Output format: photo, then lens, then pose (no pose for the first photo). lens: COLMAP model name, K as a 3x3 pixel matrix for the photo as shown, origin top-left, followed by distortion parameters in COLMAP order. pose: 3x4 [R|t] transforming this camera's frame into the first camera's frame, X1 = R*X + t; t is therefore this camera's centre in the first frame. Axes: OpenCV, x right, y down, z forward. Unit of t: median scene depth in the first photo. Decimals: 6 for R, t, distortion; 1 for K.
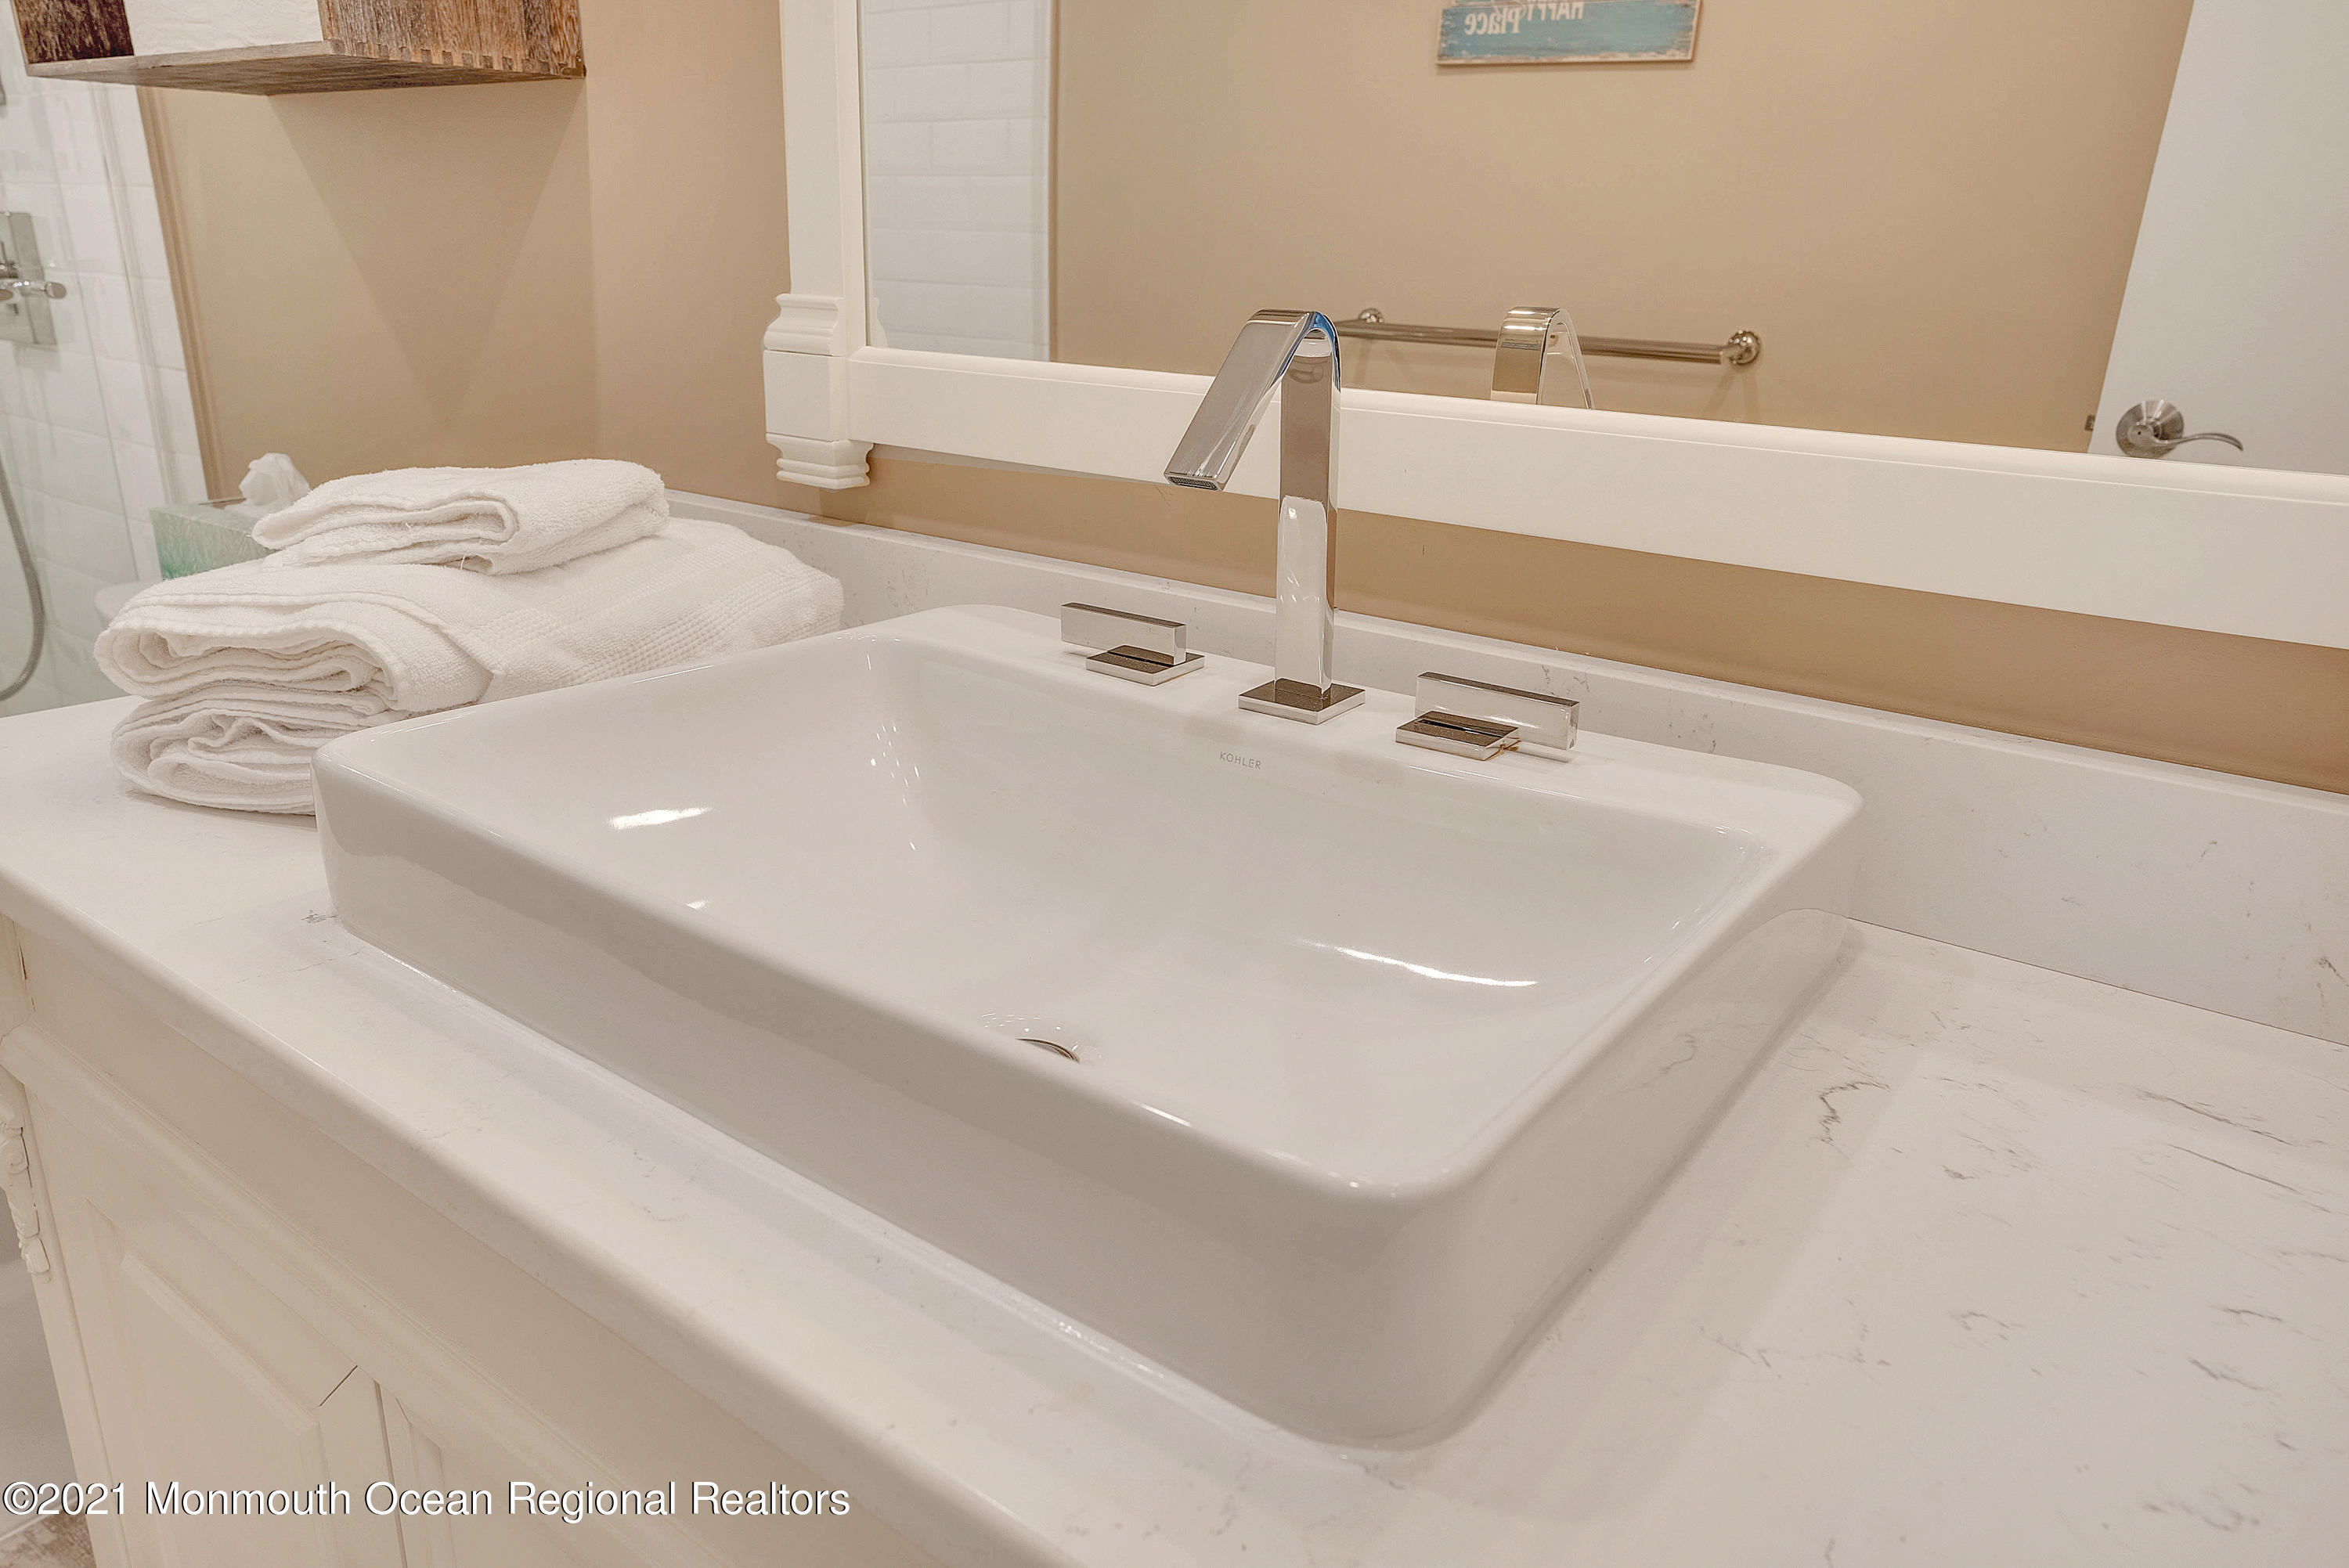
lens RADIAL K [[1534.3, 0, 1174.5], [0, 1534.3, 784.0], [0, 0, 1]] dist [-0.000931, 0.019500]
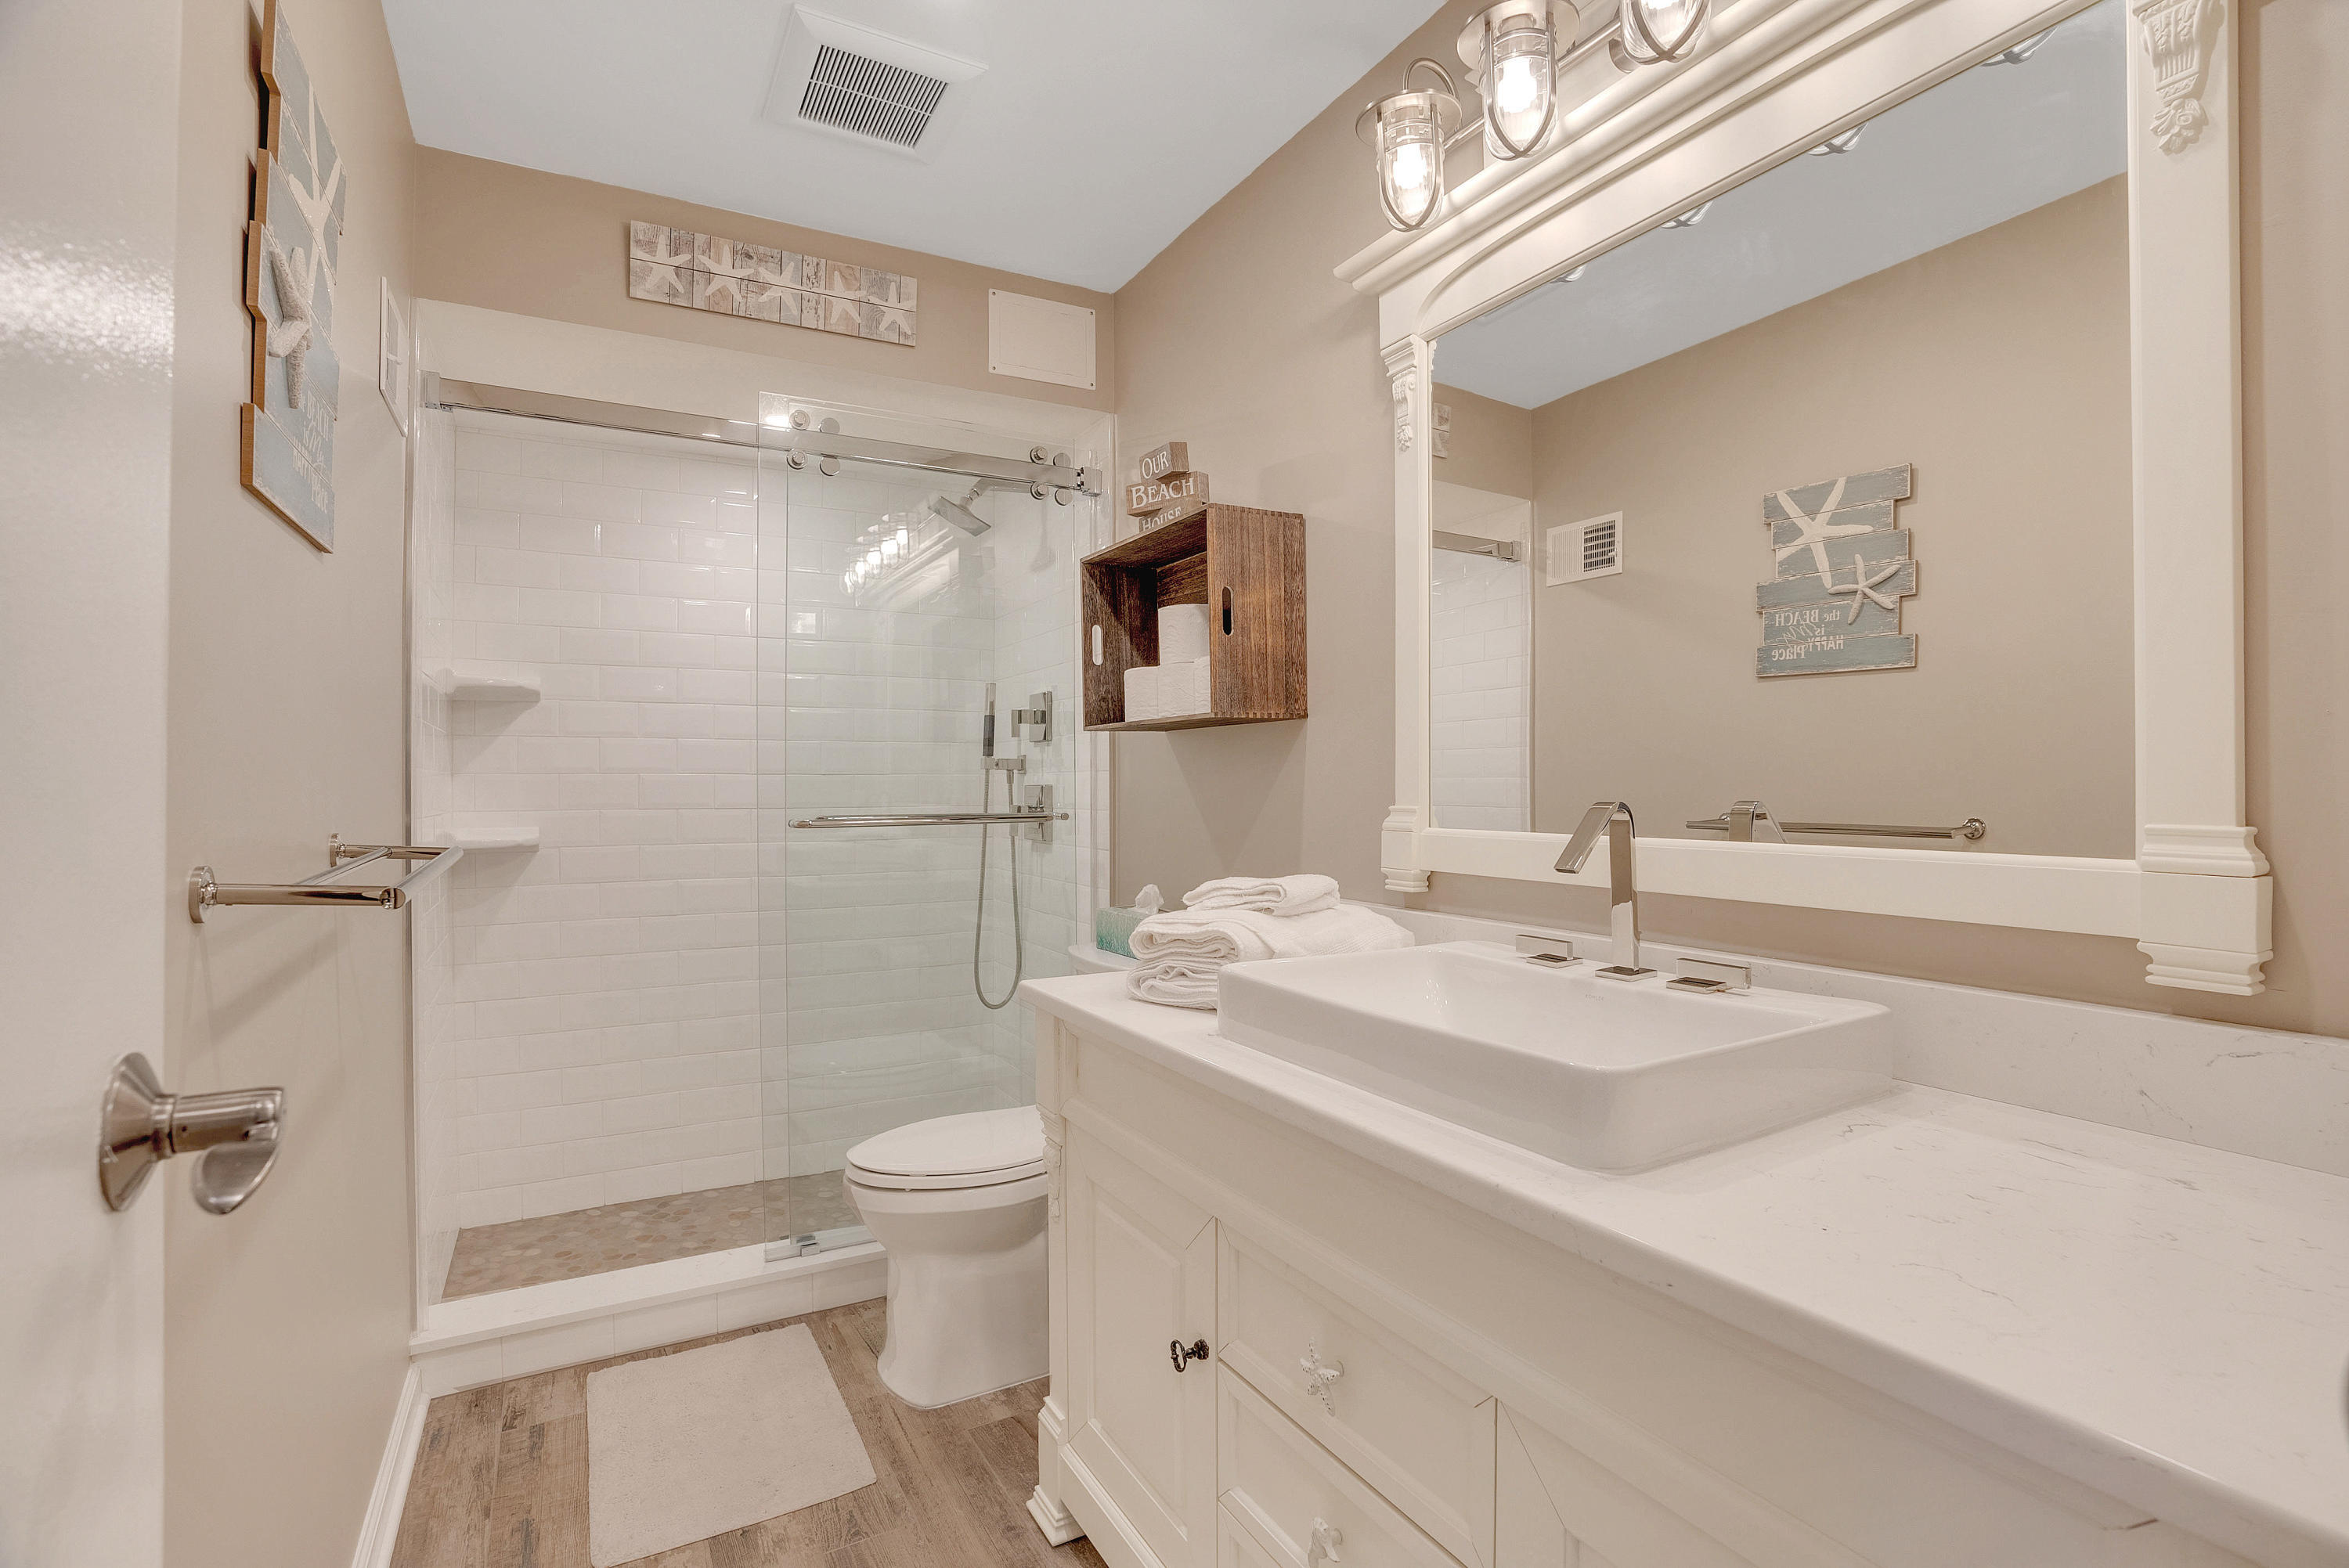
lens RADIAL K [[1088.6, 0, 1179.3], [0, 1088.6, 779.7], [0, 0, 1]] dist [-0.075961, 0.032215]
pose [[0.917836, -0.033504, -0.395544, 0.092099], [-0.102441, 0.942689, -0.317559, 0.192300], [0.383514, 0.331987, 0.861801, -0.529186]]
